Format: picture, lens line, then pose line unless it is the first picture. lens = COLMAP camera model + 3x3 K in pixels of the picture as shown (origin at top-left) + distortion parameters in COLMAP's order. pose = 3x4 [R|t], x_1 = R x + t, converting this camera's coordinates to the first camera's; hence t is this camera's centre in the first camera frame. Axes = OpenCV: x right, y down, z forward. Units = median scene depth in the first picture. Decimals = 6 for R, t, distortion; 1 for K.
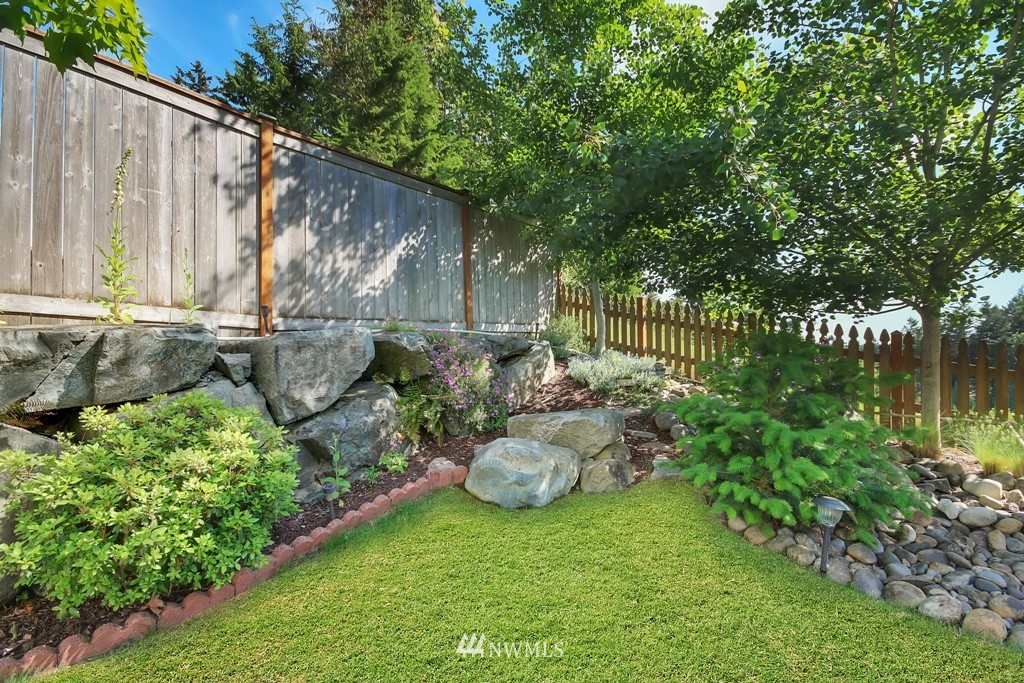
lens RADIAL K [[465.0, 0, 533.4], [0, 465.0, 353.3], [0, 0, 1]] dist [-0.015758, -0.000991]
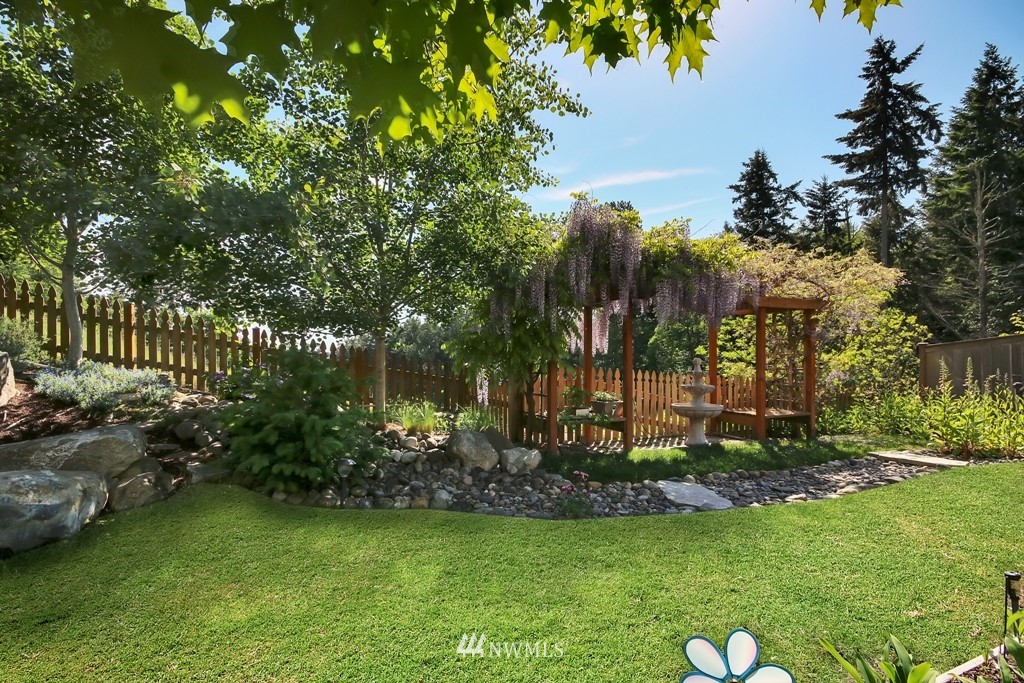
lens RADIAL K [[465.0, 0, 506.0], [0, 465.0, 347.9], [0, 0, 1]] dist [-0.015758, -0.000991]
pose [[0.519780, 0.016346, 0.854144, -0.272225], [0.001930, 0.999792, -0.020308, -0.022491], [-0.854298, 0.012204, 0.519640, -0.191935]]
